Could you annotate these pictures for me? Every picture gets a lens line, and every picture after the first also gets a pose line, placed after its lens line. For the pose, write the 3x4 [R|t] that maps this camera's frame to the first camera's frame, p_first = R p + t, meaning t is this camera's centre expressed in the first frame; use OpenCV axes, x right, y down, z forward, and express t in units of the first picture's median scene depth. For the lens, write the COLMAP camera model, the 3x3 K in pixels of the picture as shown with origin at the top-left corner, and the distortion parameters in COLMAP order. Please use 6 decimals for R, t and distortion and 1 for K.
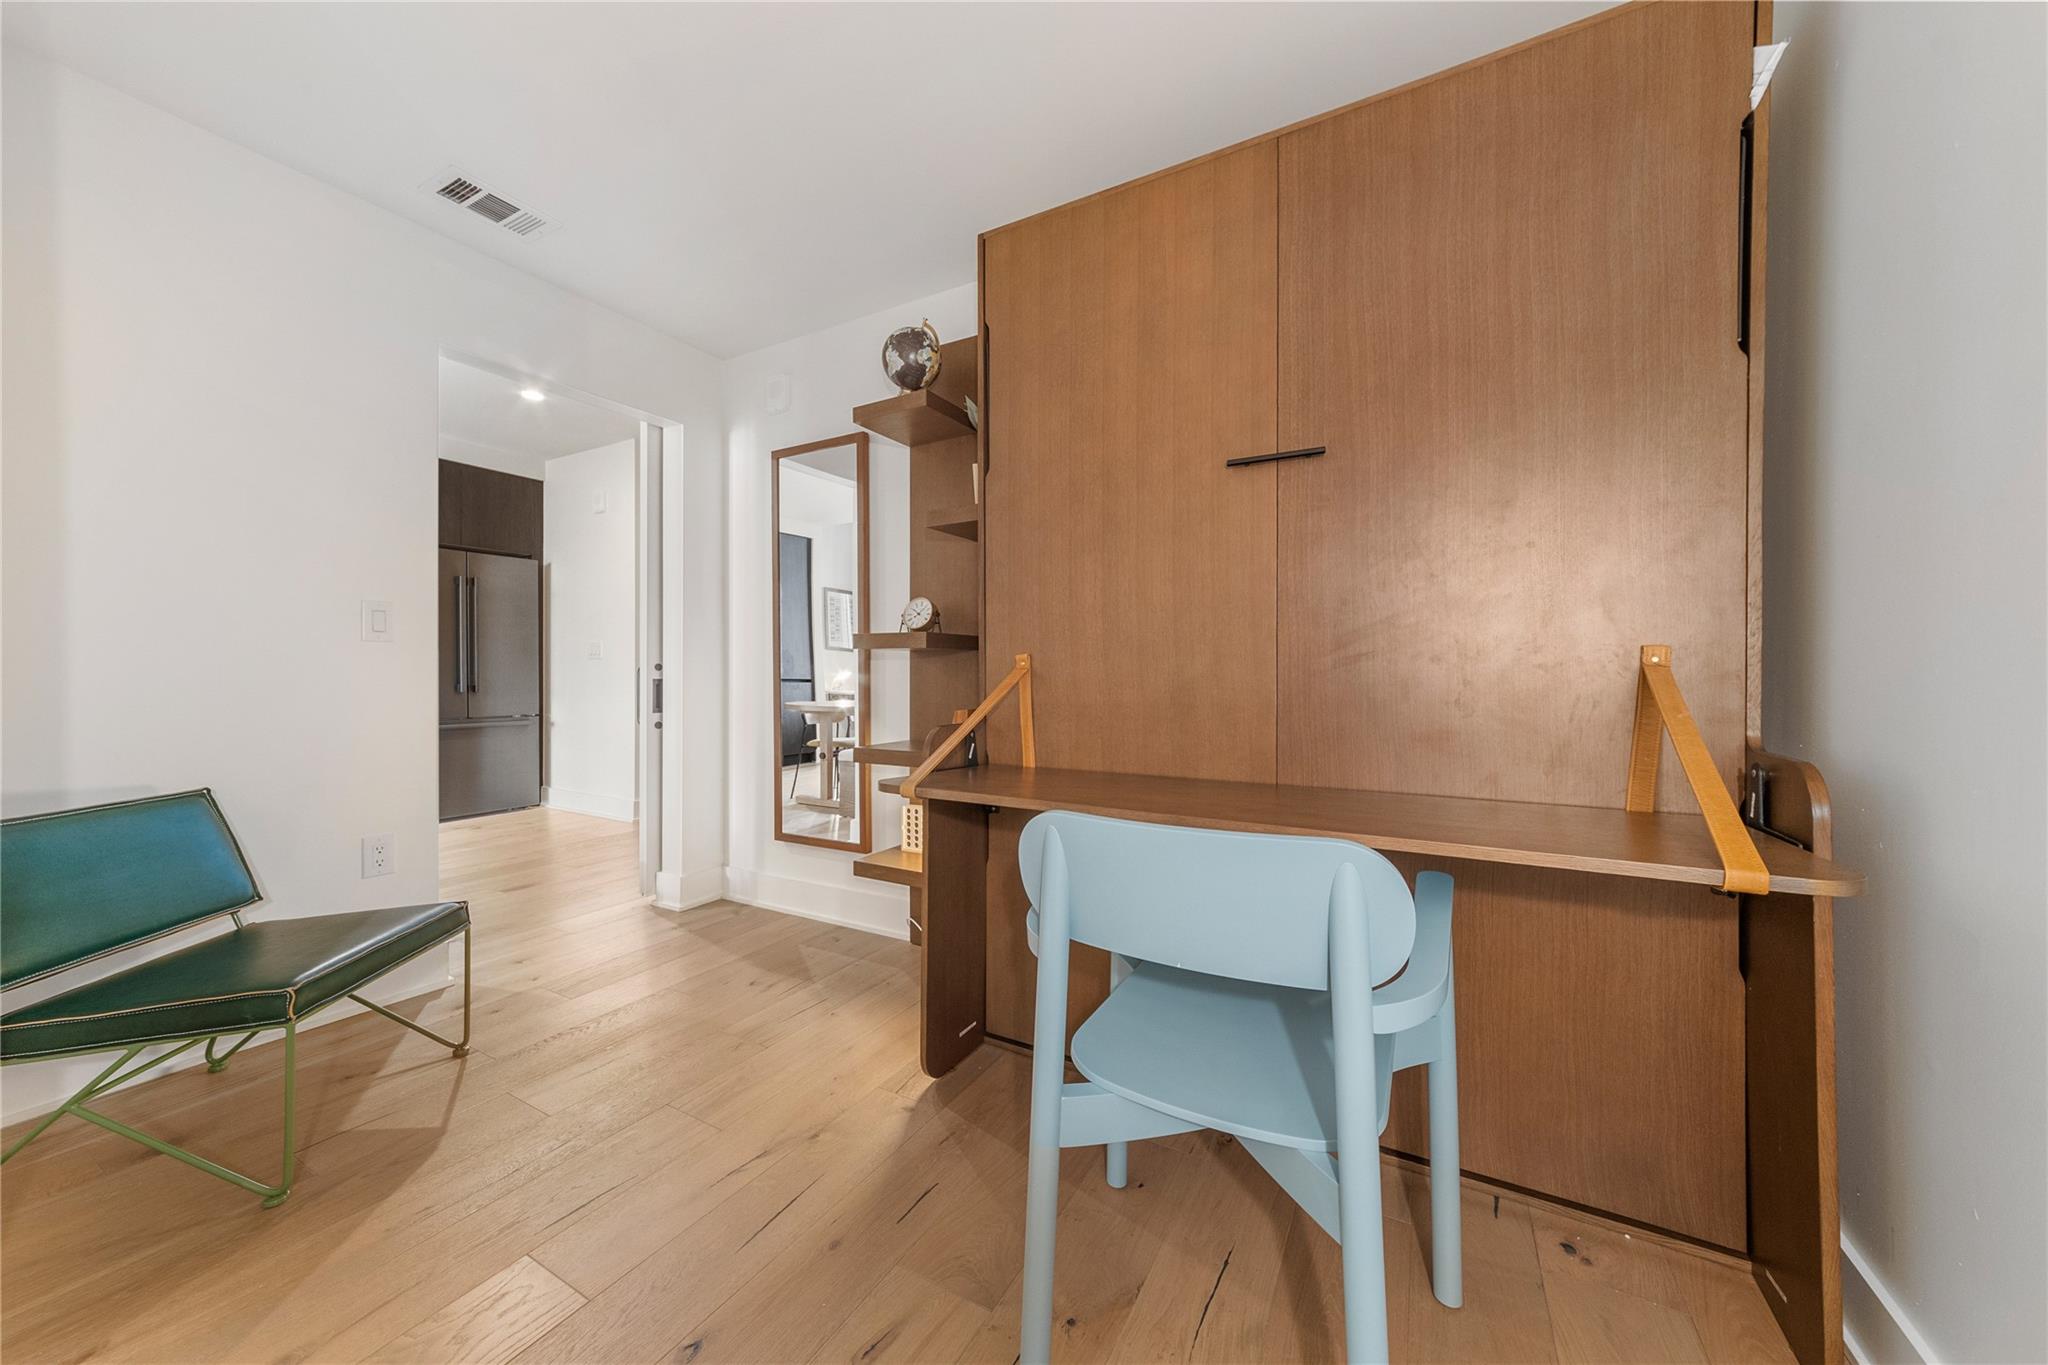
lens RADIAL K [[718.1, 0, 1023.6], [0, 718.1, 670.2], [0, 0, 1]] dist [-0.000173, 0.000027]
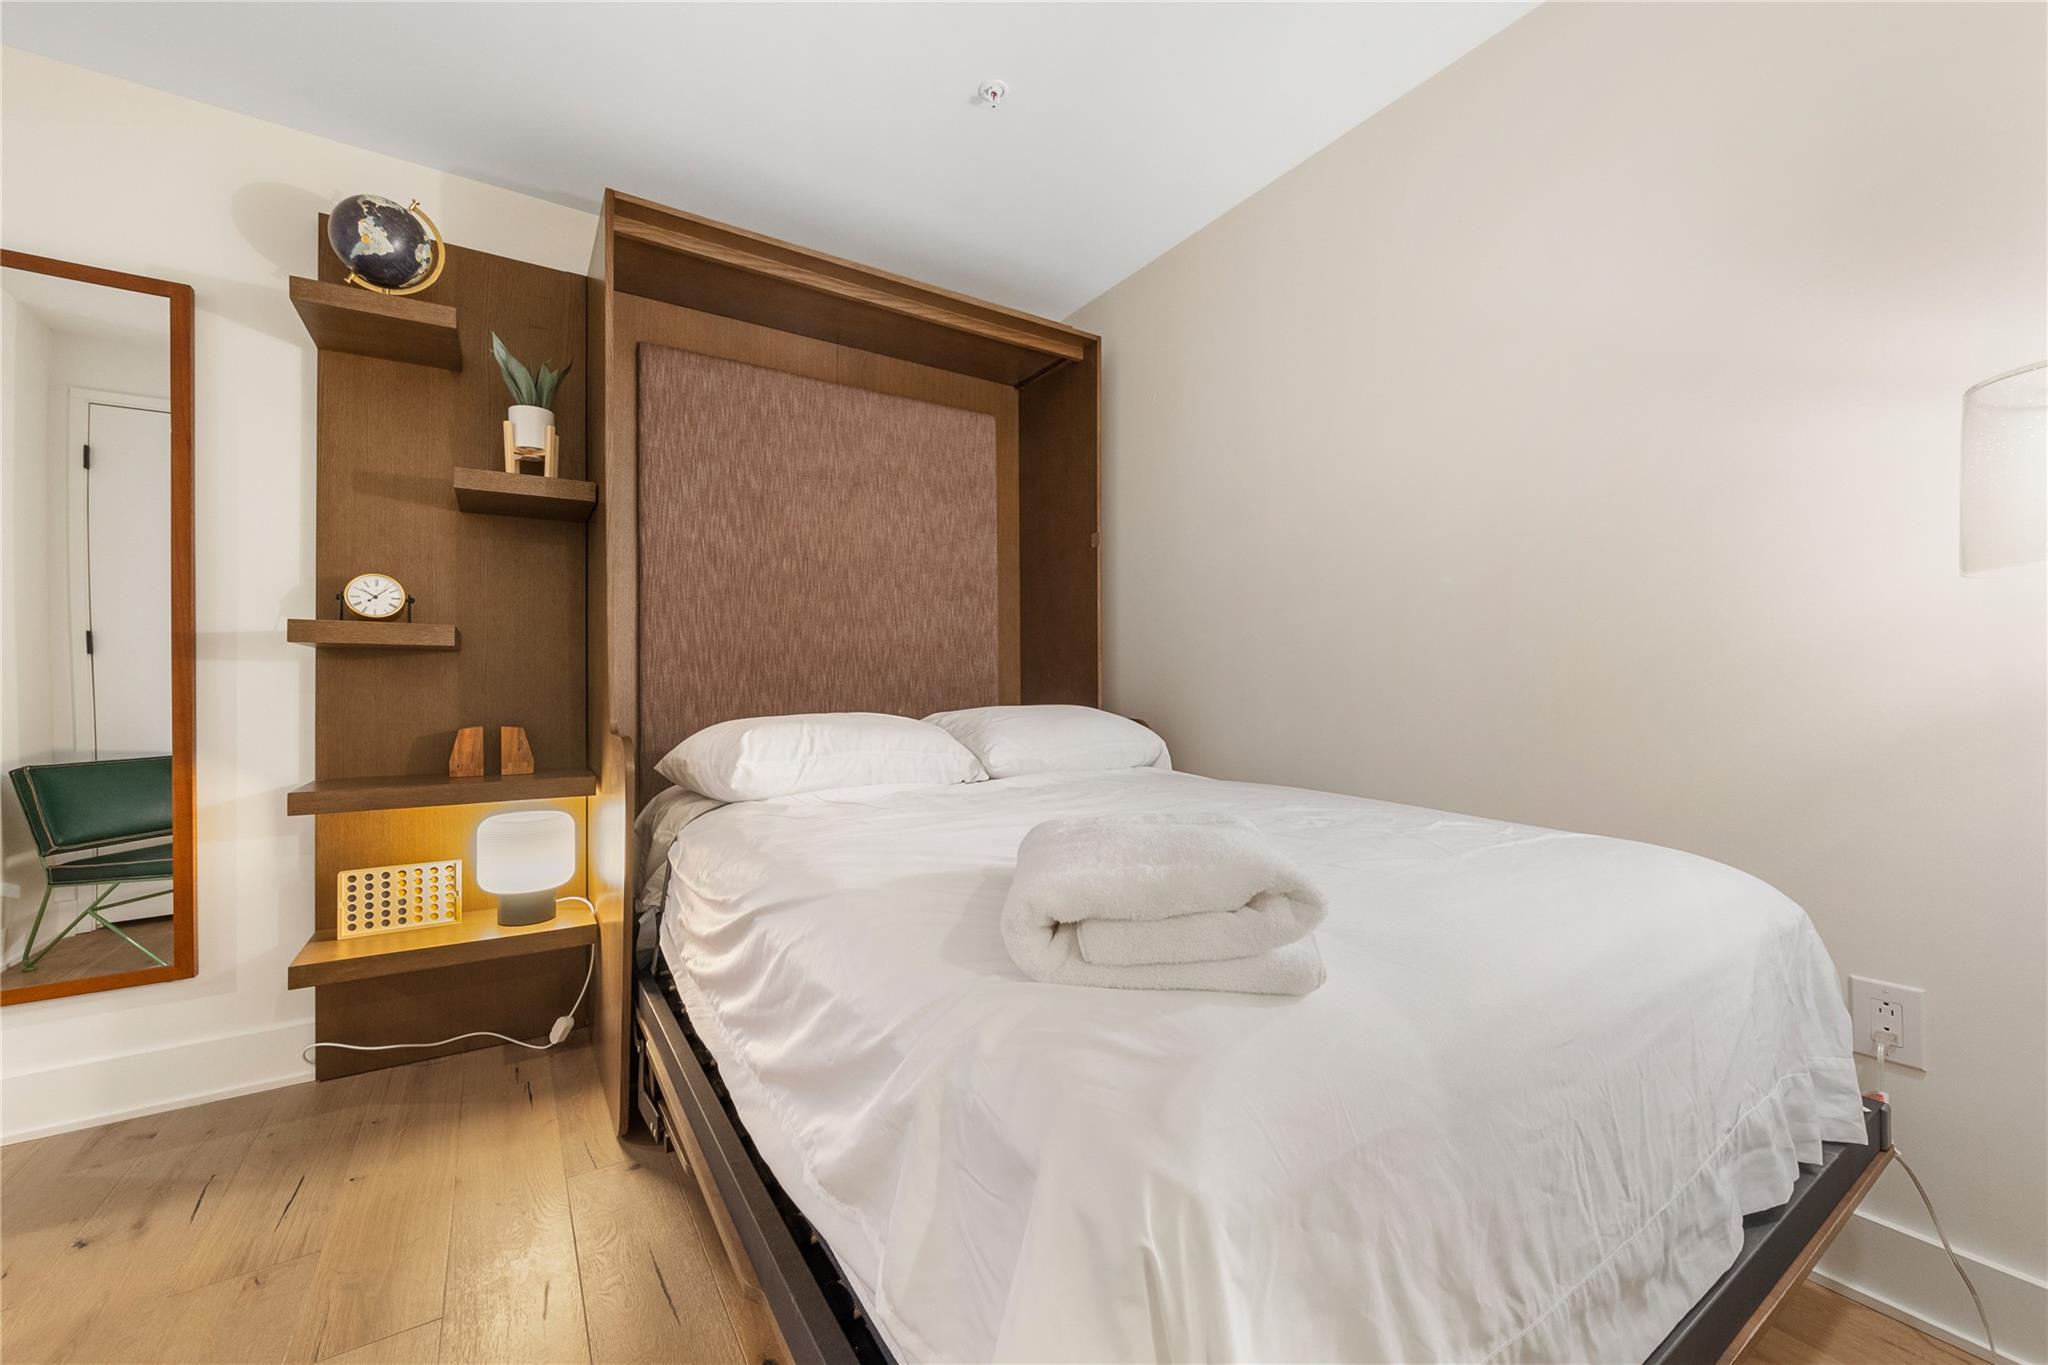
lens RADIAL K [[799.1, 0, 986.5], [0, 799.1, 670.8], [0, 0, 1]] dist [-0.014398, 0.004138]
pose [[0.472850, 0.010846, 0.881076, -0.549375], [-0.001705, 0.999934, -0.011394, 0.001935], [-0.881141, 0.003885, 0.472837, 0.095800]]
